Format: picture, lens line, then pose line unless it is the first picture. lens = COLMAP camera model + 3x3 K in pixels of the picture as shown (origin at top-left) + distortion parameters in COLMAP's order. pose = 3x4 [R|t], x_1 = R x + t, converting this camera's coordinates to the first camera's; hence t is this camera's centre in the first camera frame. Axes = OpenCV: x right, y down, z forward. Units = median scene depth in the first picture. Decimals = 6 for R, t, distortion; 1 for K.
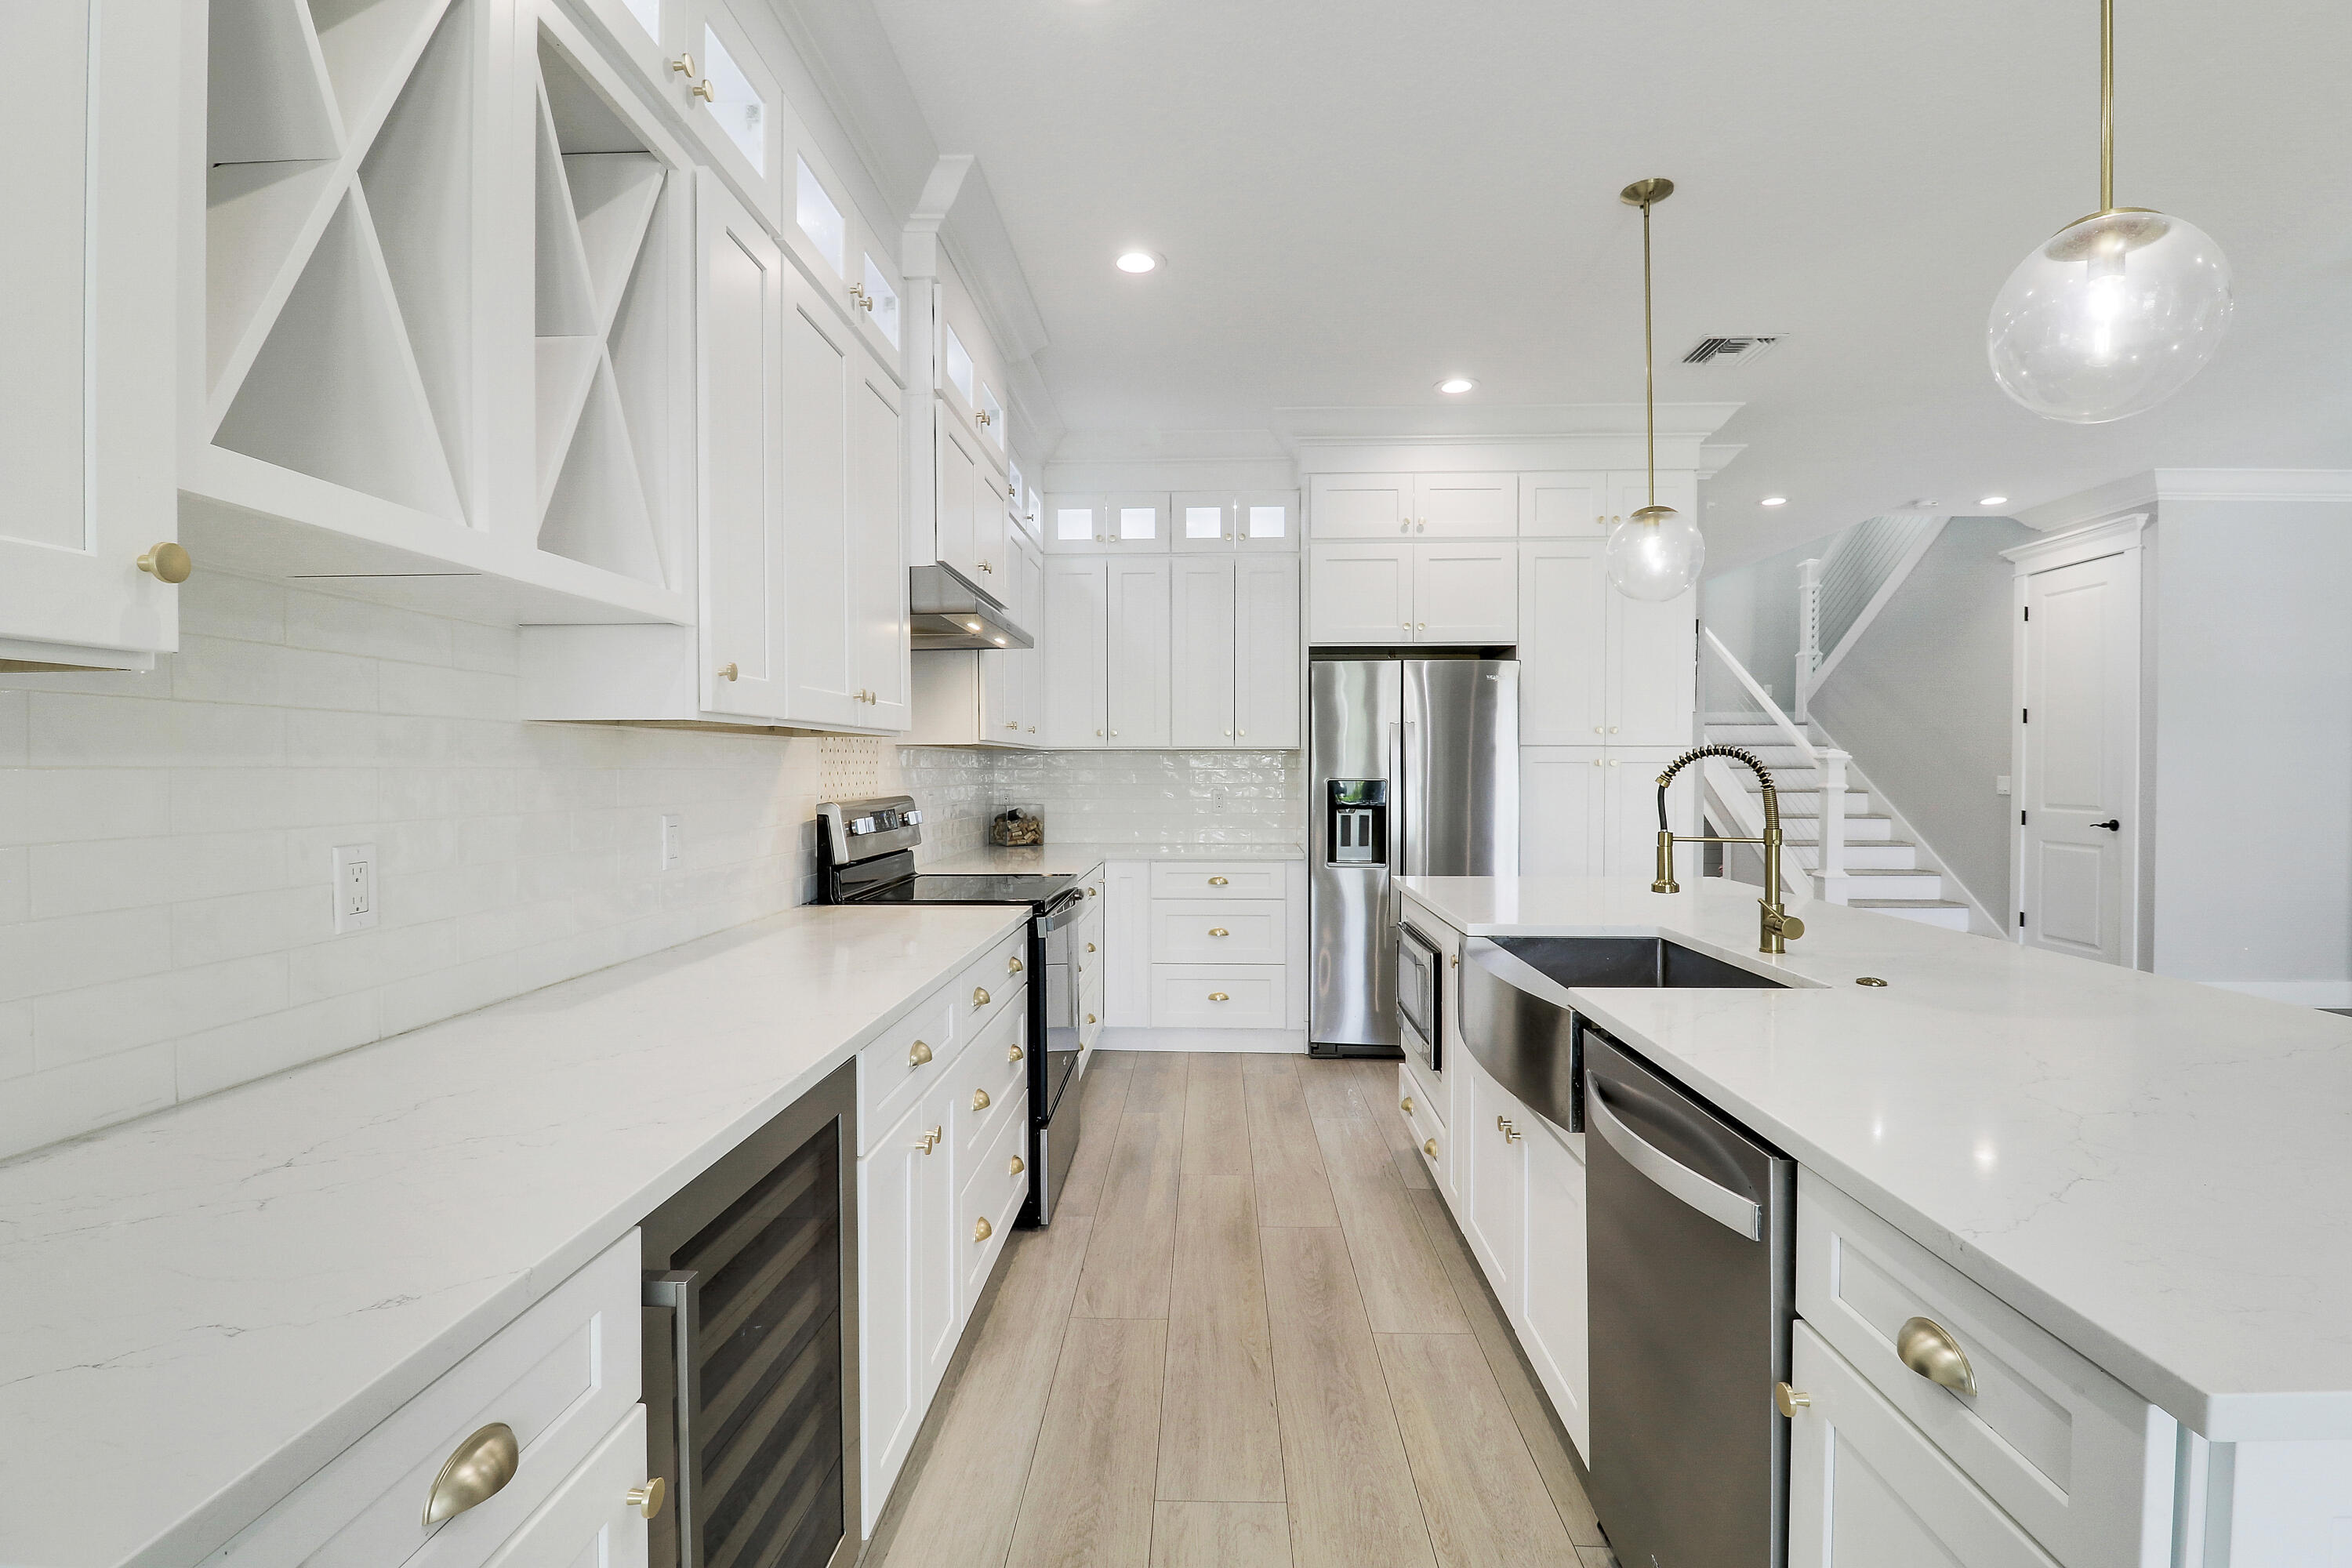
lens RADIAL K [[1088.6, 0, 1180.7], [0, 1088.6, 783.7], [0, 0, 1]] dist [-0.000063, -0.014080]
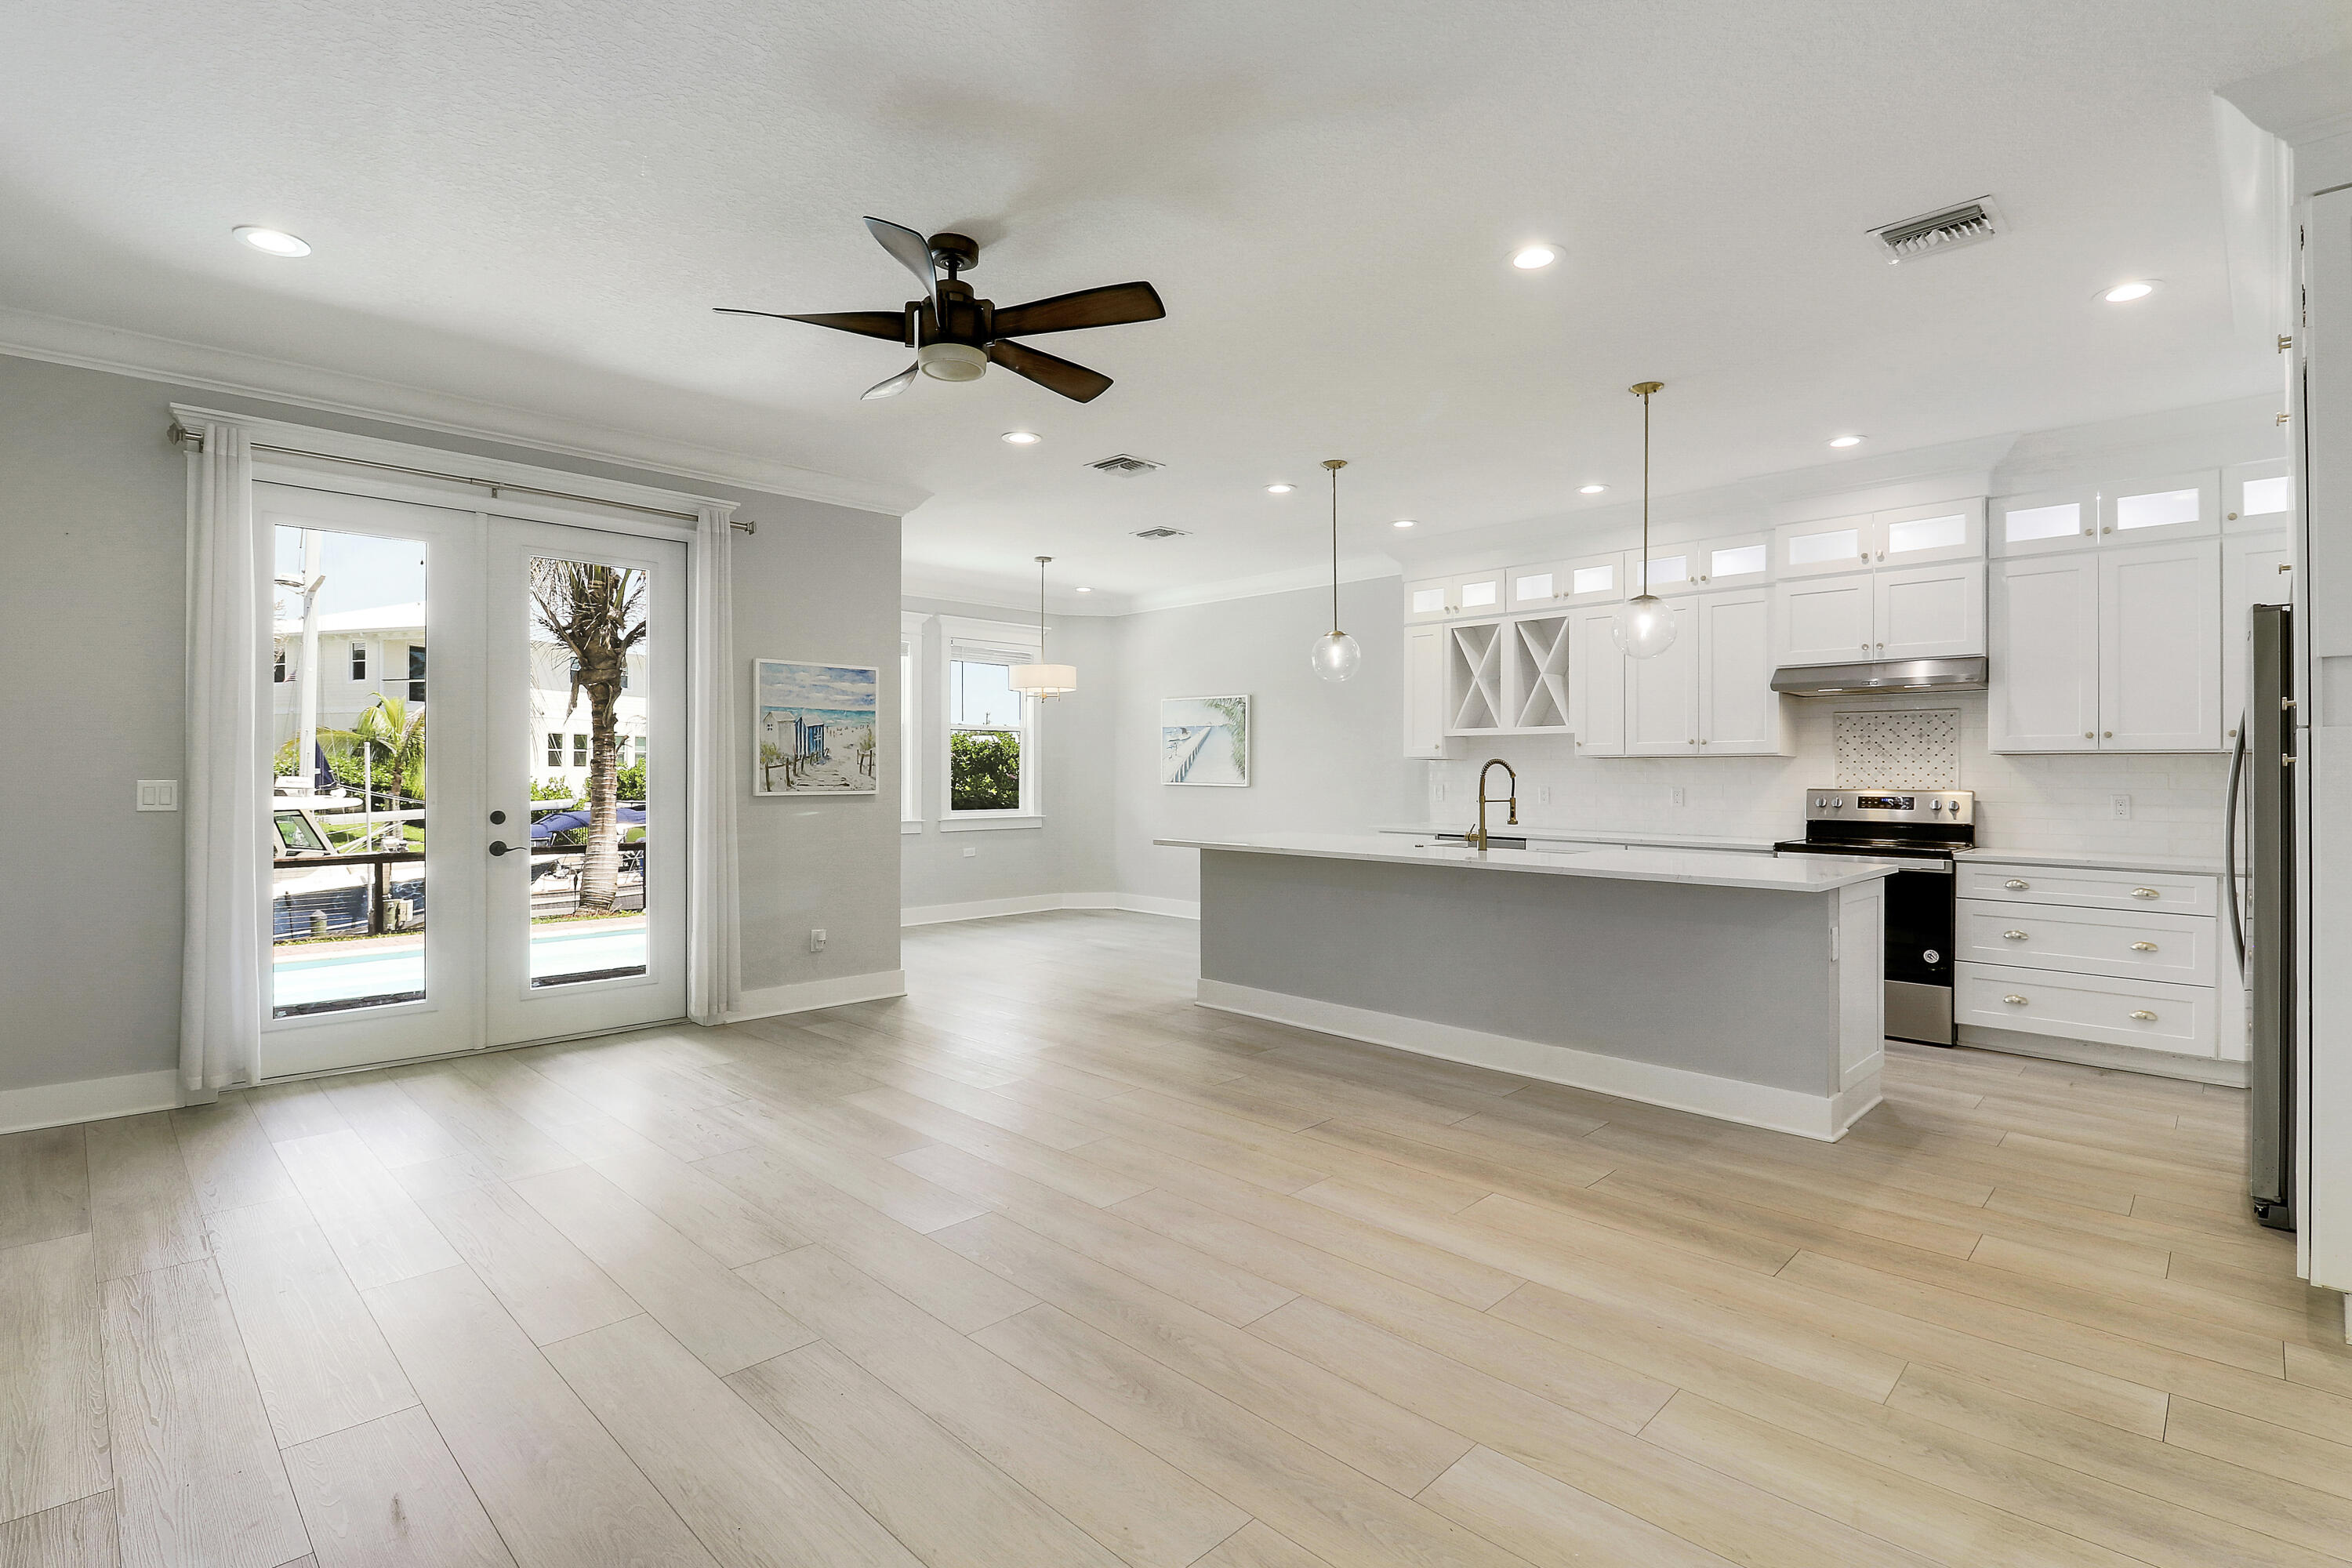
lens RADIAL K [[1103.3, 0, 1178.6], [0, 1103.3, 769.0], [0, 0, 1]] dist [0.001825, -0.012944]
pose [[-0.676758, -0.004310, -0.736193, 1.397907], [-0.013756, 0.999882, 0.006792, -0.010729], [0.736077, 0.014724, -0.676738, 1.092913]]
